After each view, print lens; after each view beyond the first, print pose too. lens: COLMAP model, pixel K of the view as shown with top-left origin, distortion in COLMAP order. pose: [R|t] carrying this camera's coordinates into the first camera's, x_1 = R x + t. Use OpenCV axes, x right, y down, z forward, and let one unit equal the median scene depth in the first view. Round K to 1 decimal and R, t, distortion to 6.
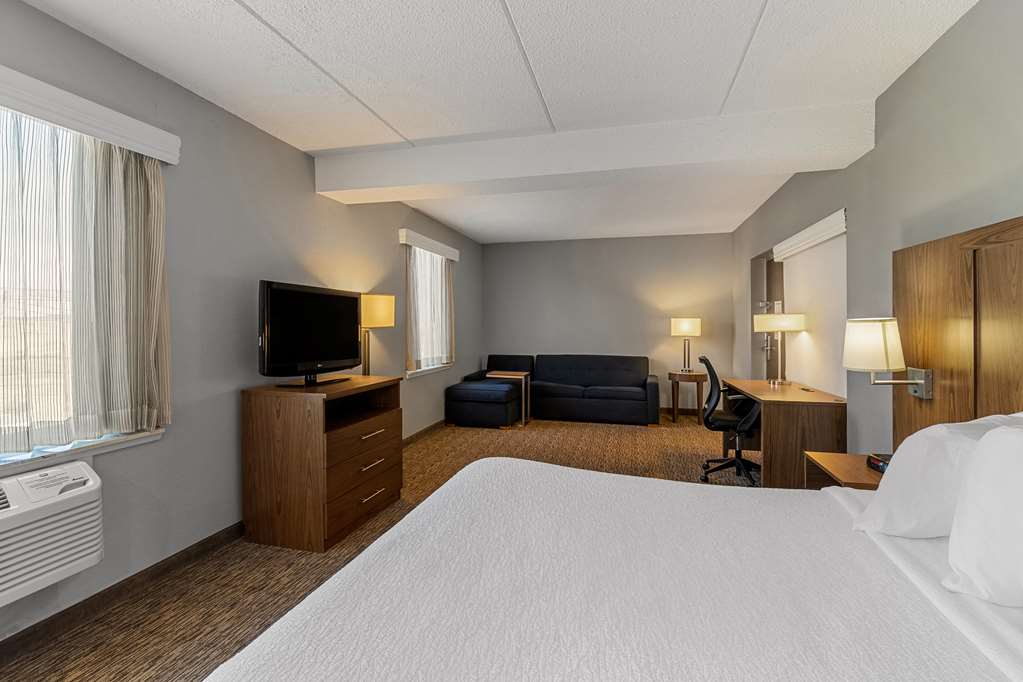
lens RADIAL K [[456.2, 0, 515.1], [0, 456.2, 328.1], [0, 0, 1]] dist [0.001369, 0.000145]
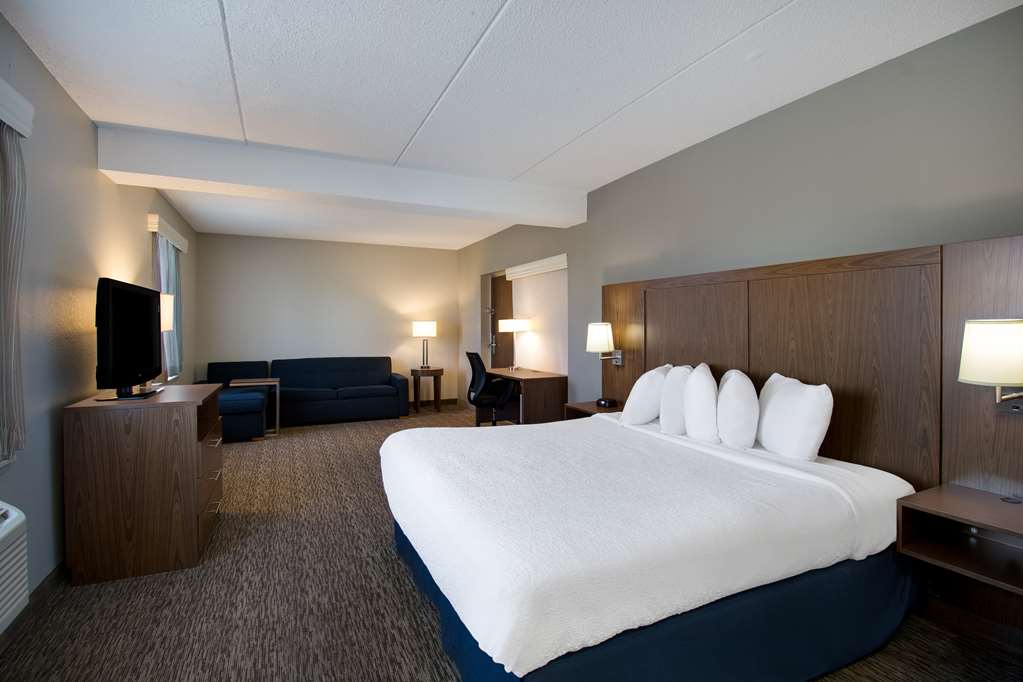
lens RADIAL K [[493.5, 0, 511.5], [0, 493.5, 341.0], [0, 0, 1]] dist [-0.001496, -0.000450]
pose [[0.771502, -0.022018, 0.635845, -0.448757], [0.008501, 0.999669, 0.024302, -0.001304], [-0.636170, -0.013343, 0.771434, -0.175476]]
